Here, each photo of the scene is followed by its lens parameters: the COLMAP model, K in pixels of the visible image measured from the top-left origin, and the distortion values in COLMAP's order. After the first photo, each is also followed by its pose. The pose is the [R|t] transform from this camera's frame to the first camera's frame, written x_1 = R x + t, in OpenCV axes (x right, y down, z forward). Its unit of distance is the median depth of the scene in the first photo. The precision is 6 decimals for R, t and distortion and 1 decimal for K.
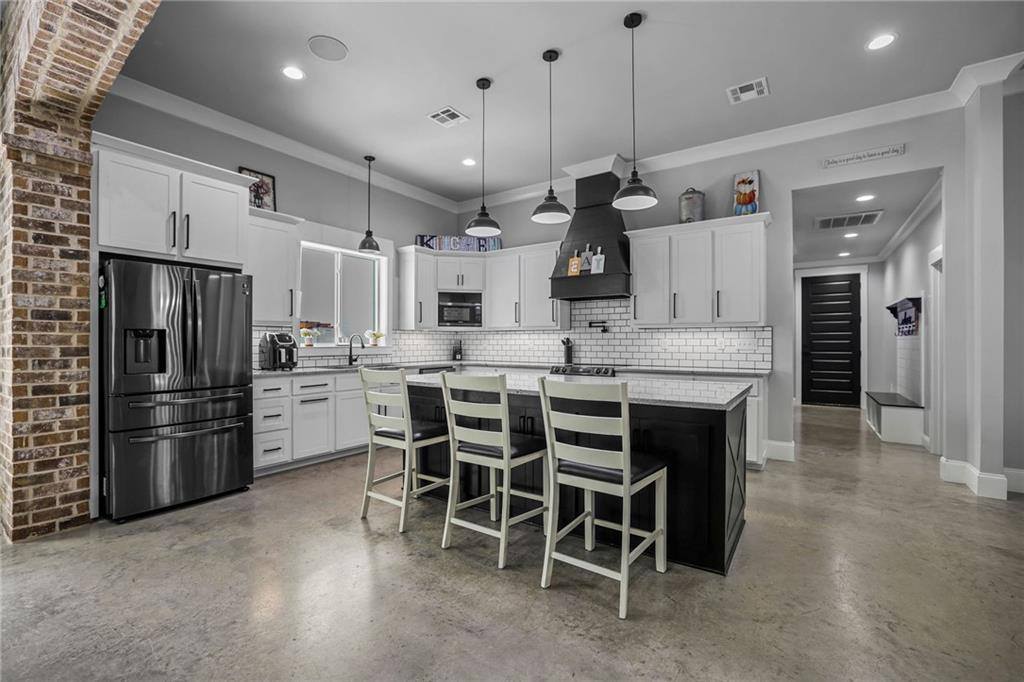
lens RADIAL K [[440.7, 0, 510.6], [0, 440.7, 340.1], [0, 0, 1]] dist [-0.030461, 0.008597]
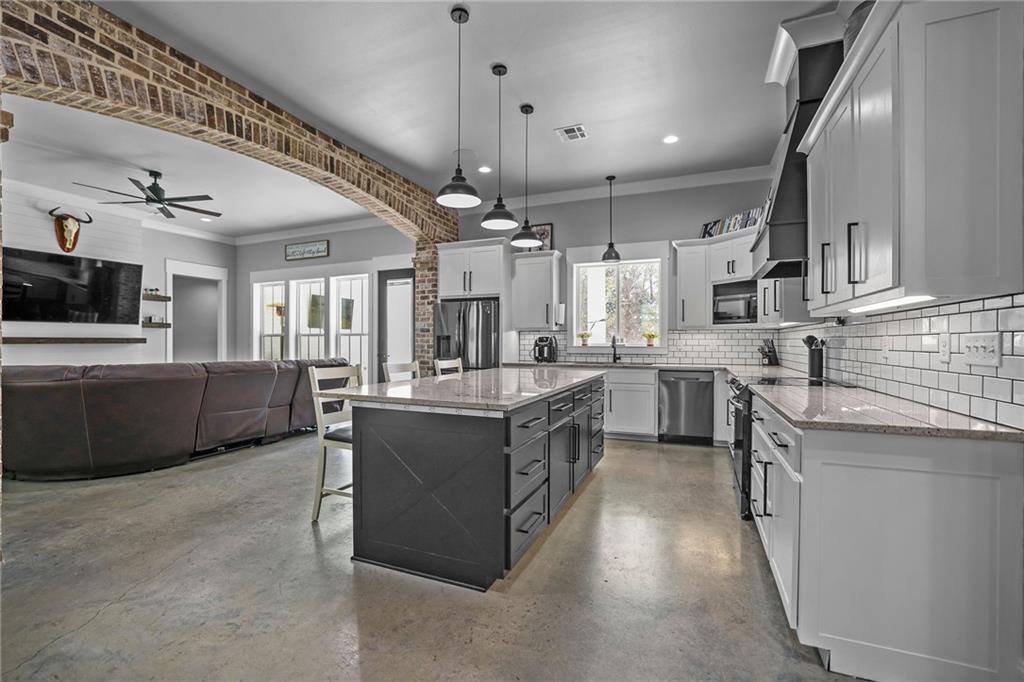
lens RADIAL K [[440.7, 0, 508.2], [0, 440.7, 341.5], [0, 0, 1]] dist [-0.030461, 0.008597]
pose [[0.209958, -0.001253, -0.977710, 1.234615], [0.002356, 0.999997, -0.000776, 0.004536], [0.977708, -0.002141, 0.209960, 0.871185]]
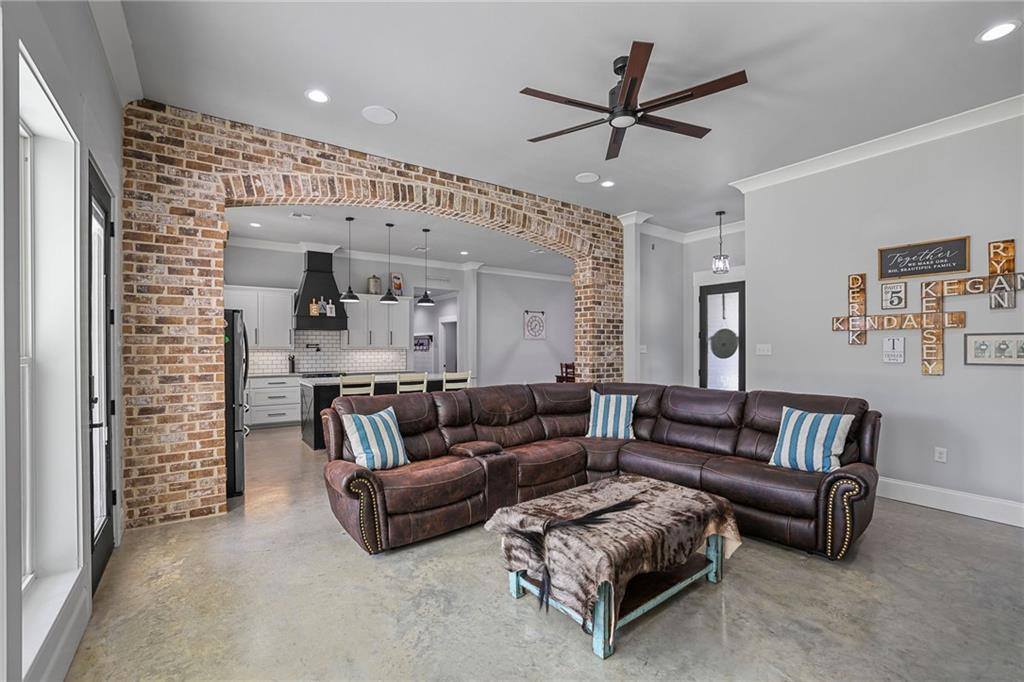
lens RADIAL K [[440.7, 0, 504.5], [0, 440.7, 347.9], [0, 0, 1]] dist [-0.030461, 0.008597]
pose [[0.342772, -0.002929, 0.939414, -1.904639], [-0.000943, 0.999994, 0.003462, -0.066525], [-0.939418, -0.002073, 0.342767, -0.287616]]
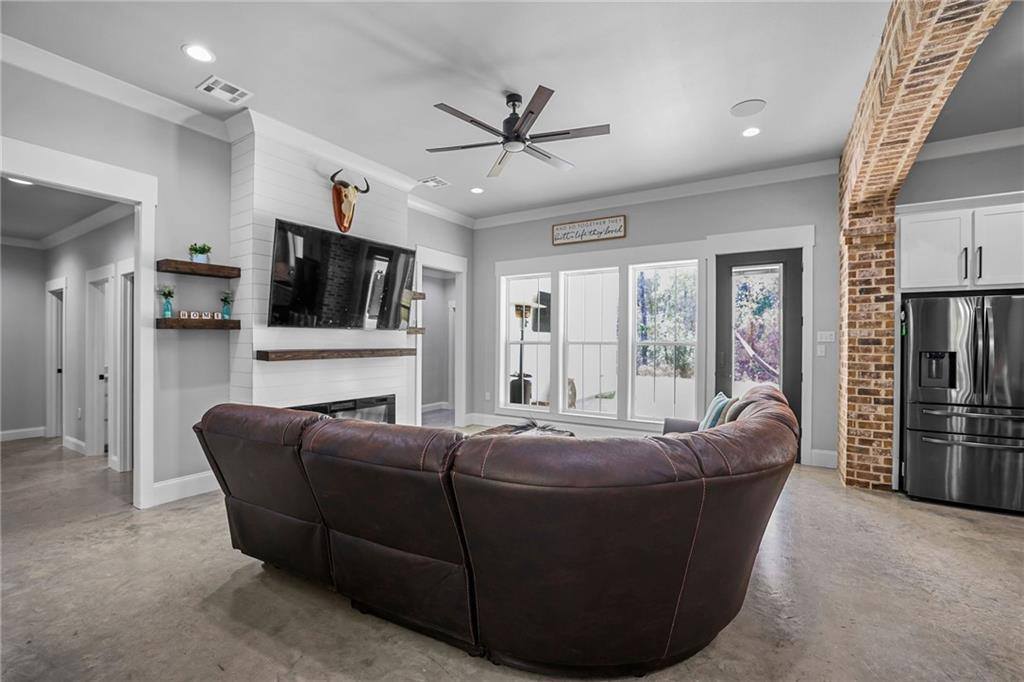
lens RADIAL K [[440.7, 0, 509.6], [0, 440.7, 342.4], [0, 0, 1]] dist [-0.030461, 0.008597]
pose [[0.055791, 0.004014, -0.998434, 0.323464], [-0.004100, 0.999984, 0.003792, -0.052601], [0.998434, 0.003882, 0.055806, -0.293509]]
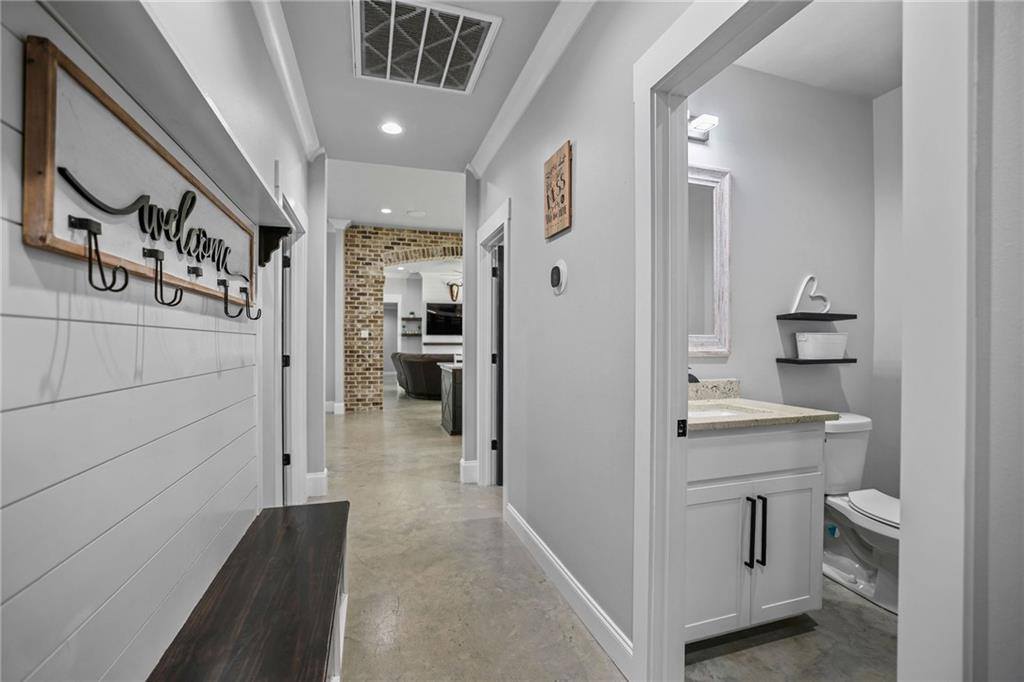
lens RADIAL K [[440.7, 0, 508.4], [0, 440.7, 343.8], [0, 0, 1]] dist [-0.030461, 0.008597]
pose [[-0.614949, -0.003355, -0.788560, 1.946805], [0.000768, 0.999988, -0.004854, 0.016165], [0.788566, -0.003591, -0.614939, 2.430763]]
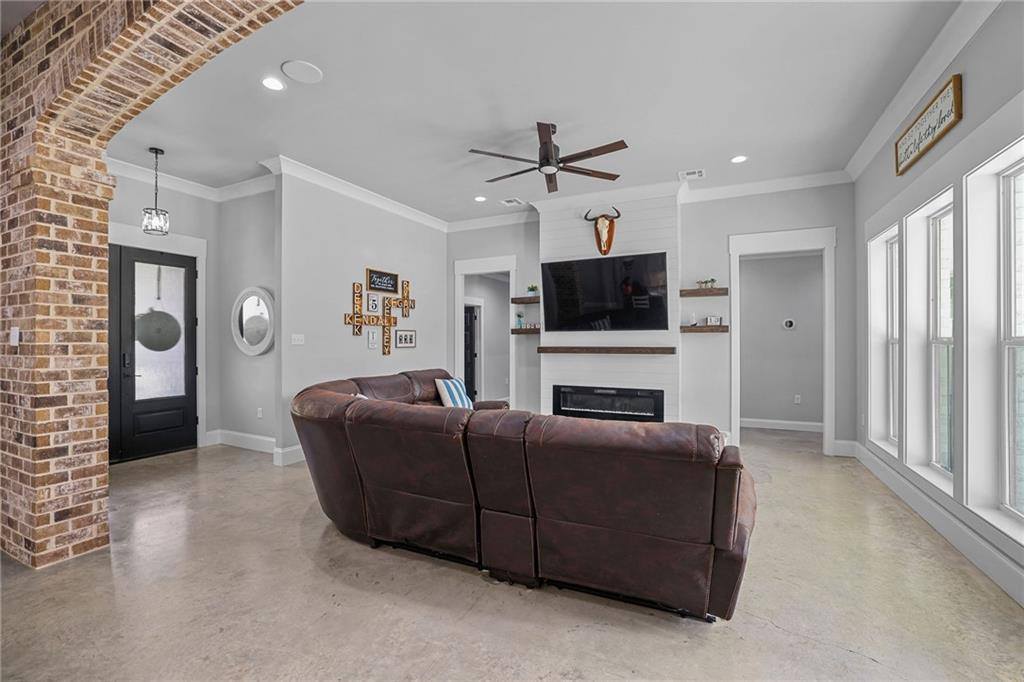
lens RADIAL K [[440.7, 0, 508.4], [0, 440.7, 336.3], [0, 0, 1]] dist [-0.030461, 0.008597]
pose [[-0.988407, 0.000087, -0.151827, -0.547586], [0.001595, 0.999951, -0.009808, -0.048667], [0.151819, -0.009936, -0.988358, 1.128628]]
